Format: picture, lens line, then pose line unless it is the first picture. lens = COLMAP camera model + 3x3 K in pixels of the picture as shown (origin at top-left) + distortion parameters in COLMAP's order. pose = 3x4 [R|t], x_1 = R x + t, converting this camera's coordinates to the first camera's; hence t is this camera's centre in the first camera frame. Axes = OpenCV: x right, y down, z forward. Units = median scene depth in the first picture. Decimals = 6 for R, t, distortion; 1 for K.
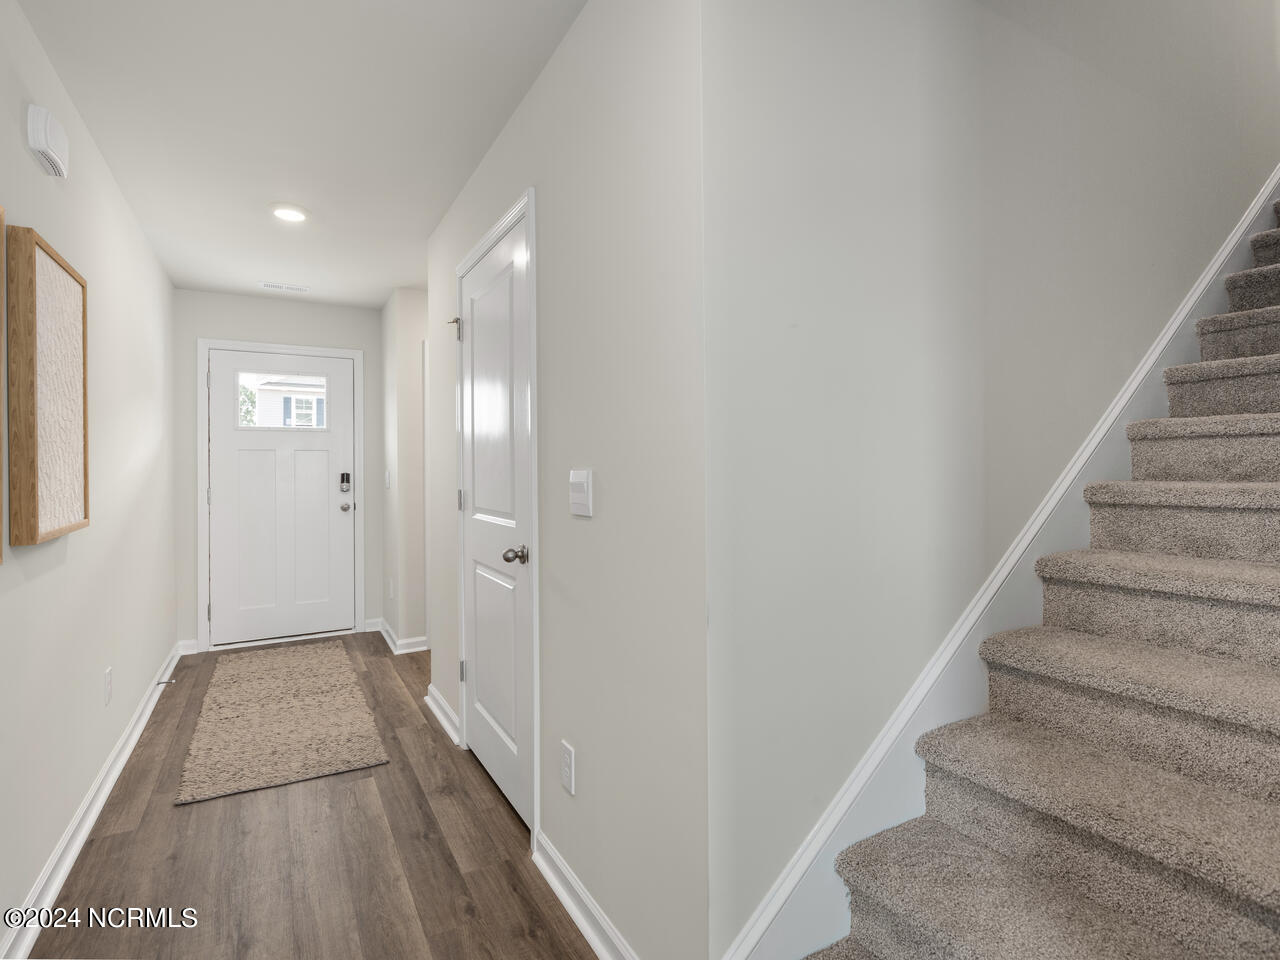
lens RADIAL K [[636.7, 0, 637.5], [0, 636.7, 471.2], [0, 0, 1]] dist [0.002690, -0.001131]
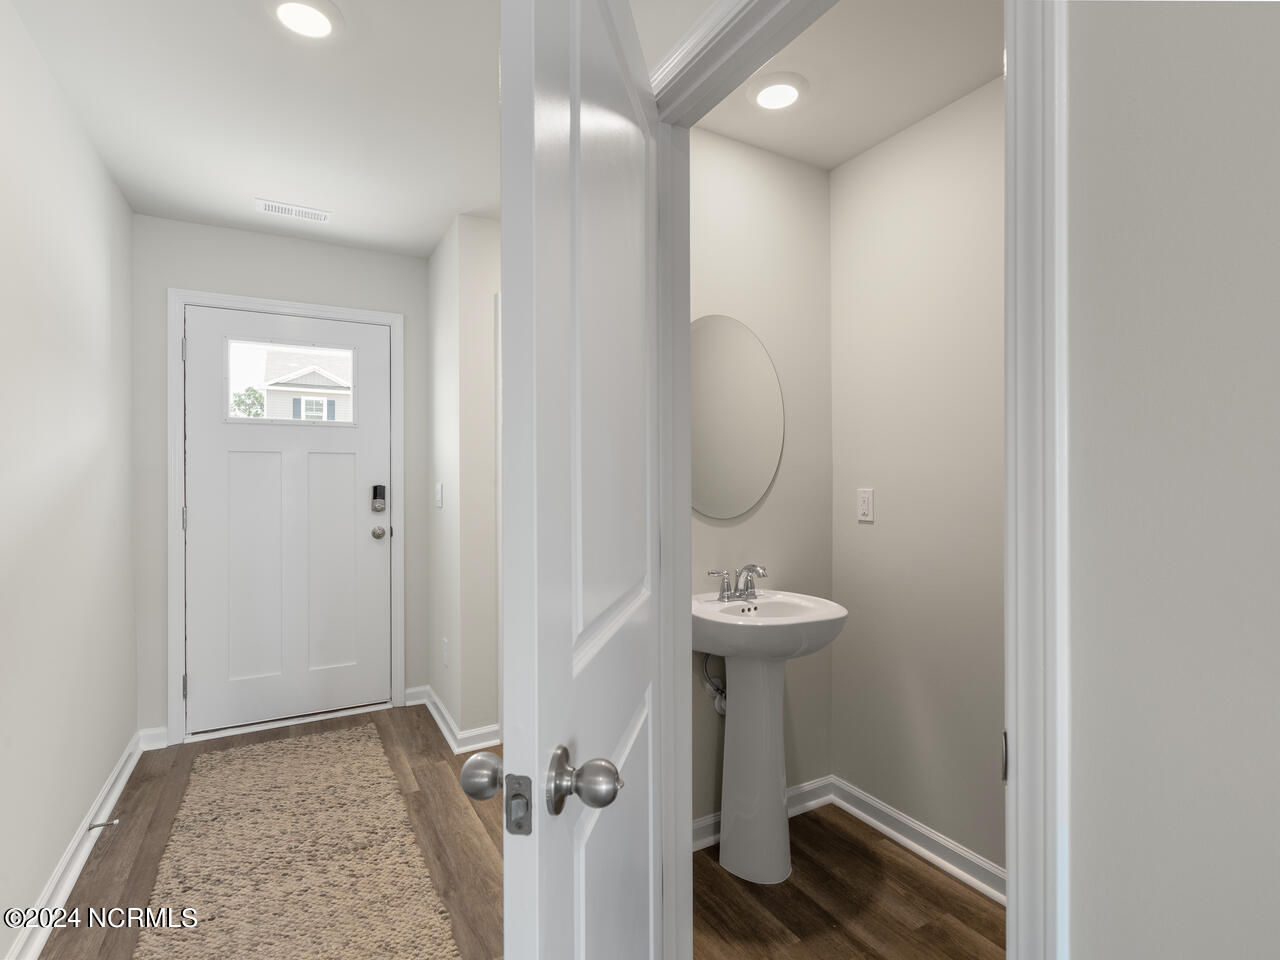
lens RADIAL K [[613.0, 0, 631.8], [0, 613.0, 479.3], [0, 0, 1]] dist [0.001227, -0.001004]
pose [[0.999983, 0.005368, -0.002080, -0.235511], [-0.005357, 0.999973, 0.005104, -0.012106], [0.002108, -0.005093, 0.999985, 0.424210]]
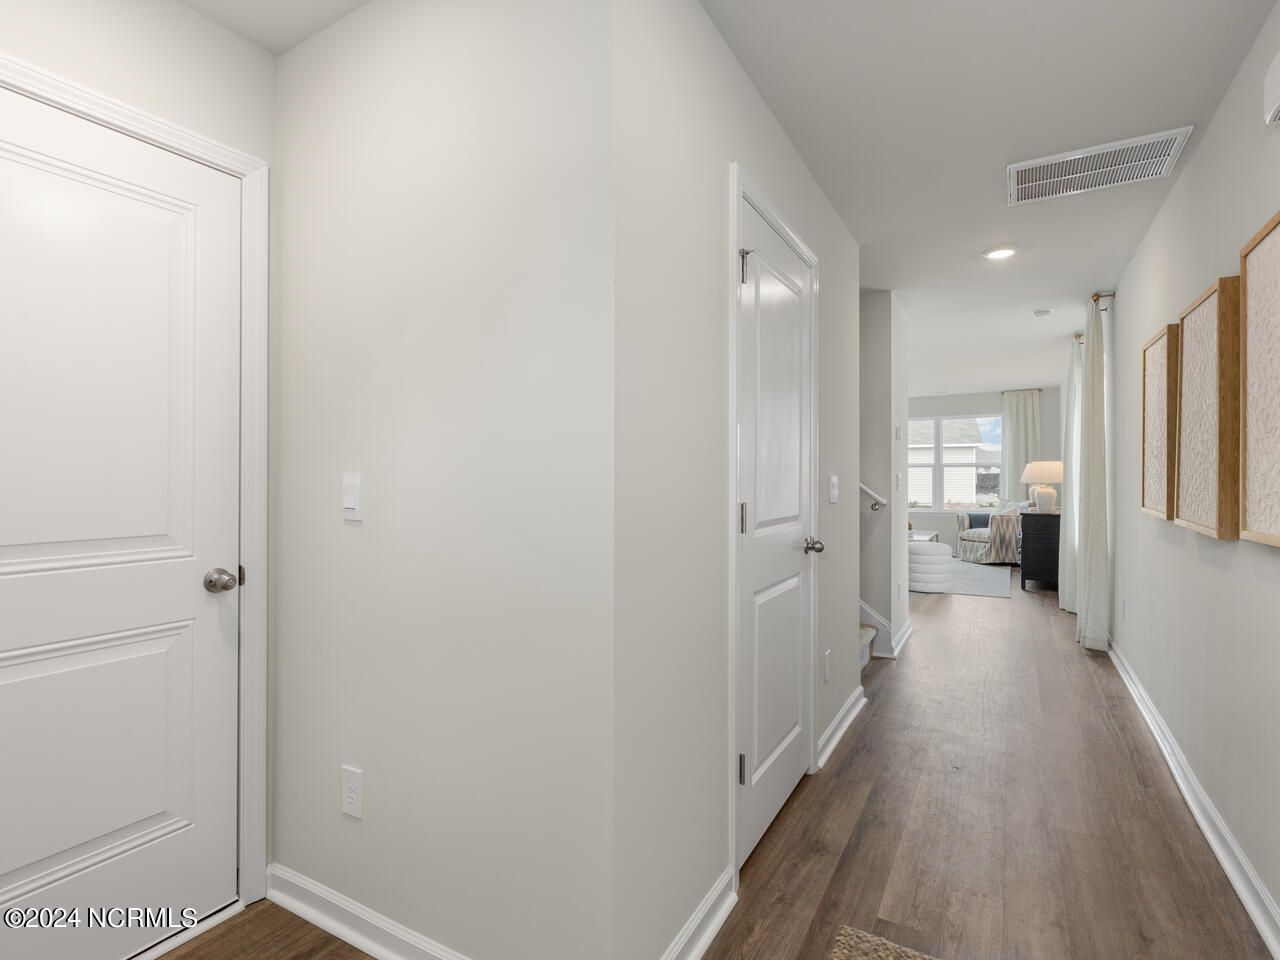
lens RADIAL K [[655.1, 0, 619.4], [0, 655.1, 478.3], [0, 0, 1]] dist [0.001813, 0.000223]
pose [[-0.492193, 0.007420, 0.870455, -0.707434], [0.004899, 0.999971, -0.005754, 0.003951], [-0.870473, 0.001433, -0.492215, 1.251463]]
